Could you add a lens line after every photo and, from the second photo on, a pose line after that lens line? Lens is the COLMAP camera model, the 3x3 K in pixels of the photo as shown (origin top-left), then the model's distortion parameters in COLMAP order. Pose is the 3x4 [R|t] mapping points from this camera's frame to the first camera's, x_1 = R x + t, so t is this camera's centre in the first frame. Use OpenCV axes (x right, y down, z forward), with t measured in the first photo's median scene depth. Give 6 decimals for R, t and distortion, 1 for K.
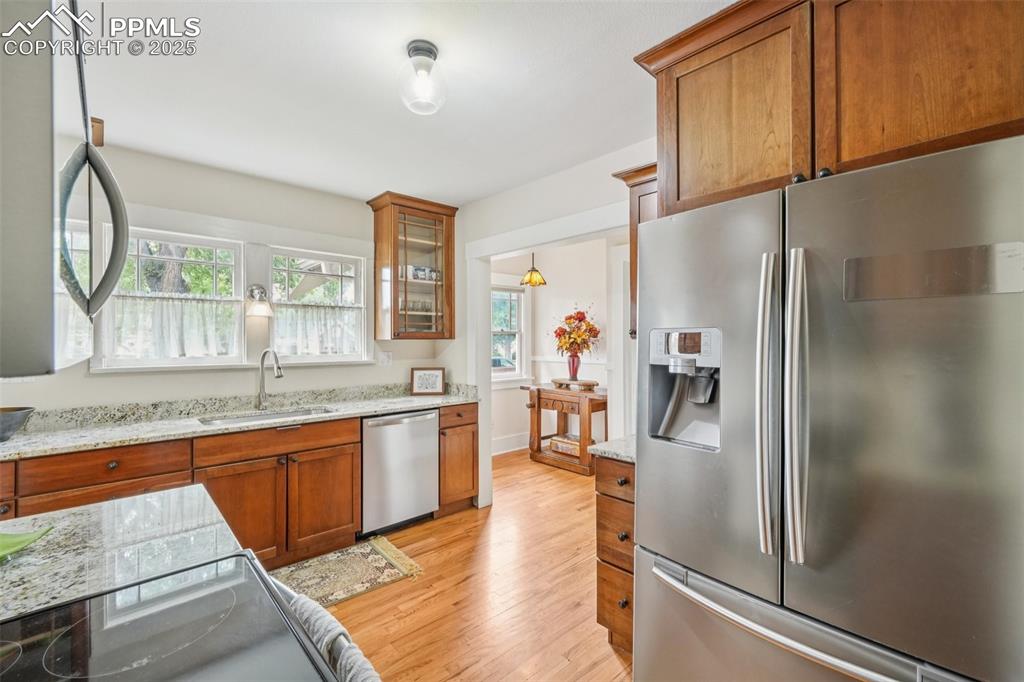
lens RADIAL K [[439.5, 0, 513.5], [0, 439.5, 338.9], [0, 0, 1]] dist [-0.002331, 0.000345]
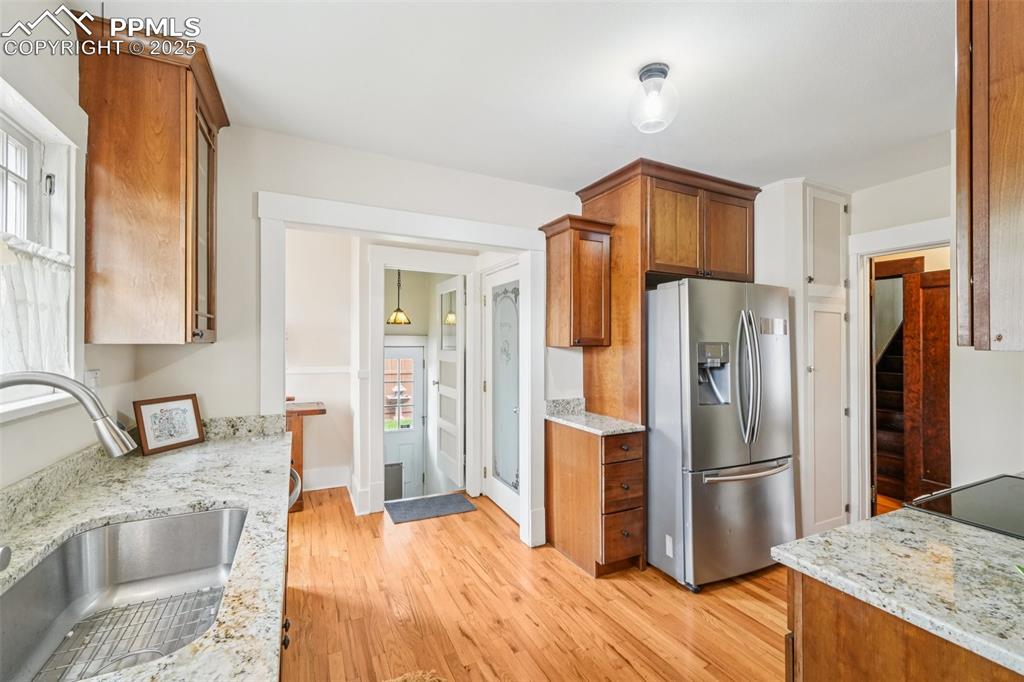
lens RADIAL K [[439.5, 0, 515.3], [0, 439.5, 347.2], [0, 0, 1]] dist [-0.002331, 0.000345]
pose [[0.287204, -0.005869, 0.957852, -0.704774], [-0.009164, 0.999919, 0.008874, -0.002822], [-0.957826, -0.011327, 0.287127, 0.554851]]
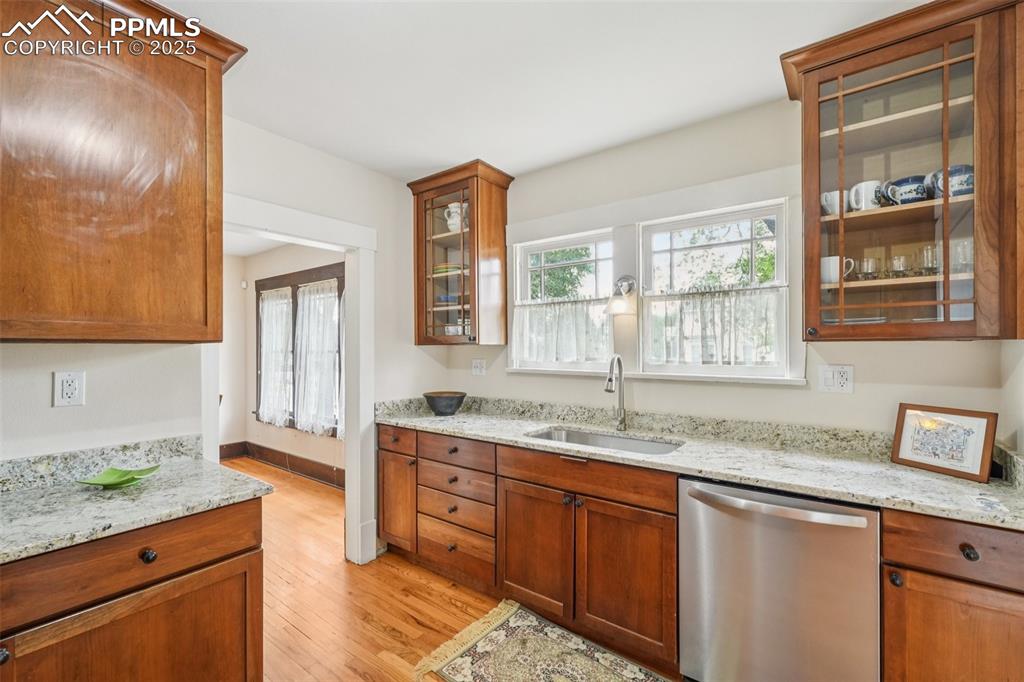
lens RADIAL K [[439.5, 0, 512.1], [0, 439.5, 347.6], [0, 0, 1]] dist [-0.002331, 0.000345]
pose [[0.170833, 0.005514, -0.985285, 0.181776], [0.008182, 0.999942, 0.007015, 0.002488], [0.985266, -0.009260, 0.170778, 0.638008]]
